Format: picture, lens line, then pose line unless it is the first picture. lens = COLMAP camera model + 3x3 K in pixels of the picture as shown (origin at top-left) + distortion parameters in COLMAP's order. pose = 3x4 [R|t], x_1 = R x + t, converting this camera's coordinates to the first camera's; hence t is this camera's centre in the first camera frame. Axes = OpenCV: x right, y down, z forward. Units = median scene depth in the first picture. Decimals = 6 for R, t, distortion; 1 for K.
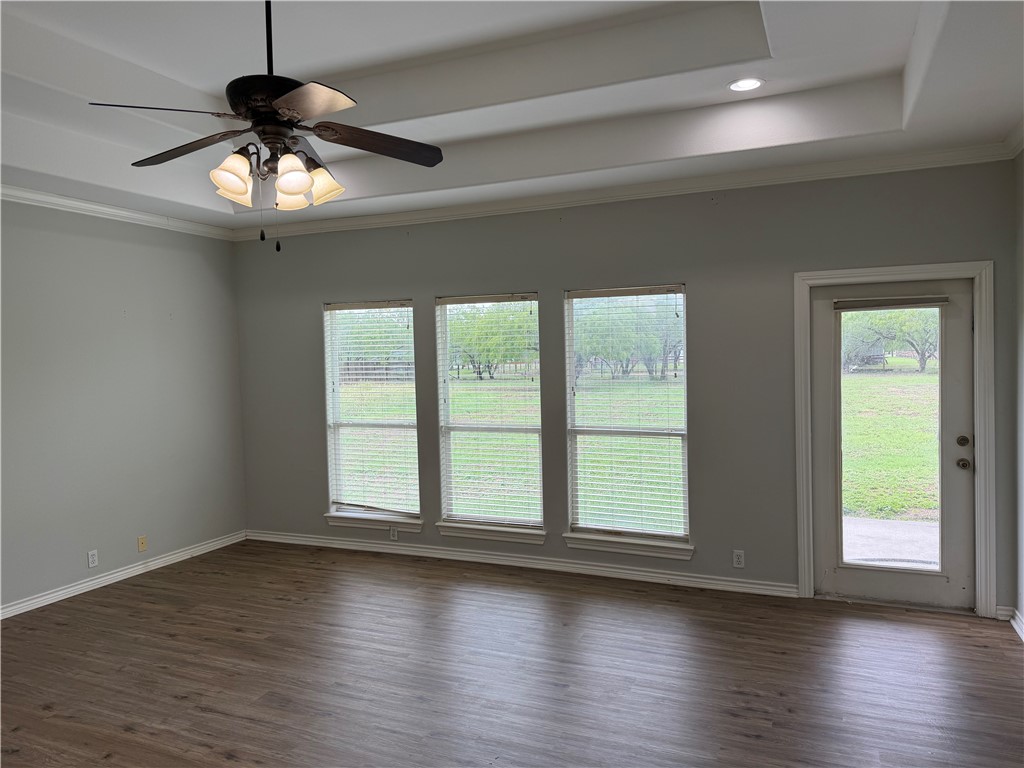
lens RADIAL K [[718.1, 0, 514.6], [0, 718.1, 379.4], [0, 0, 1]] dist [0.056914, -0.025833]
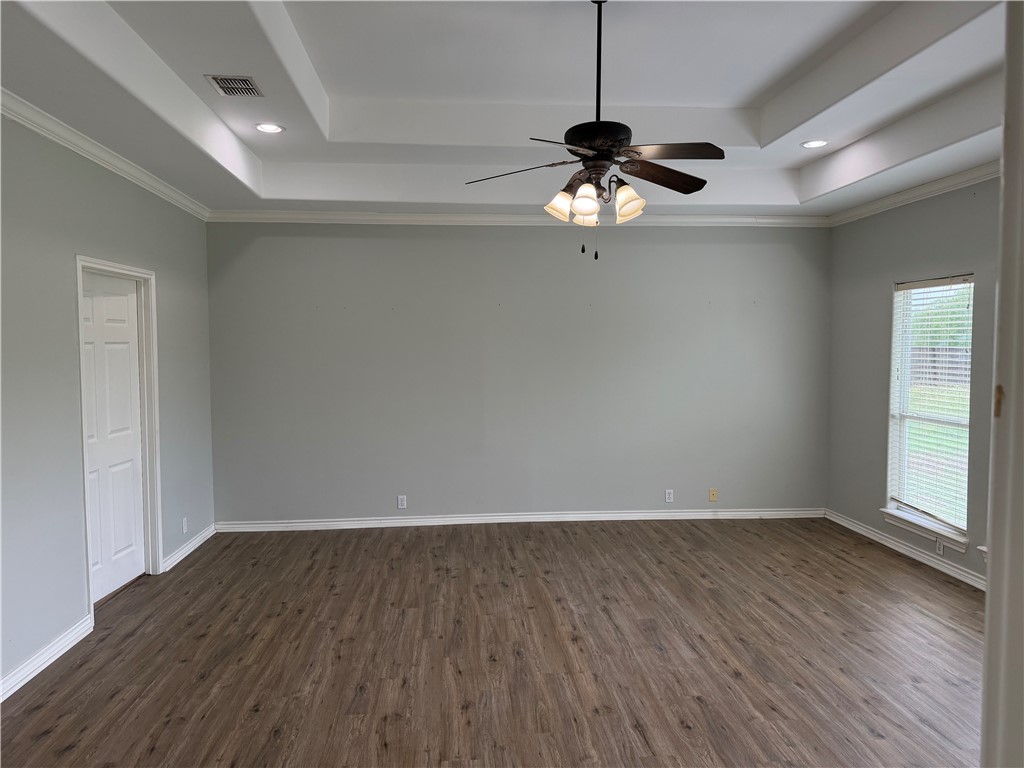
lens RADIAL K [[718.1, 0, 513.6], [0, 718.1, 381.9], [0, 0, 1]] dist [0.056914, -0.025833]
pose [[0.479603, 0.063853, -0.875160, 0.385078], [-0.036108, 0.997940, 0.053023, -0.012999], [0.876743, 0.006170, 0.480920, 0.144236]]
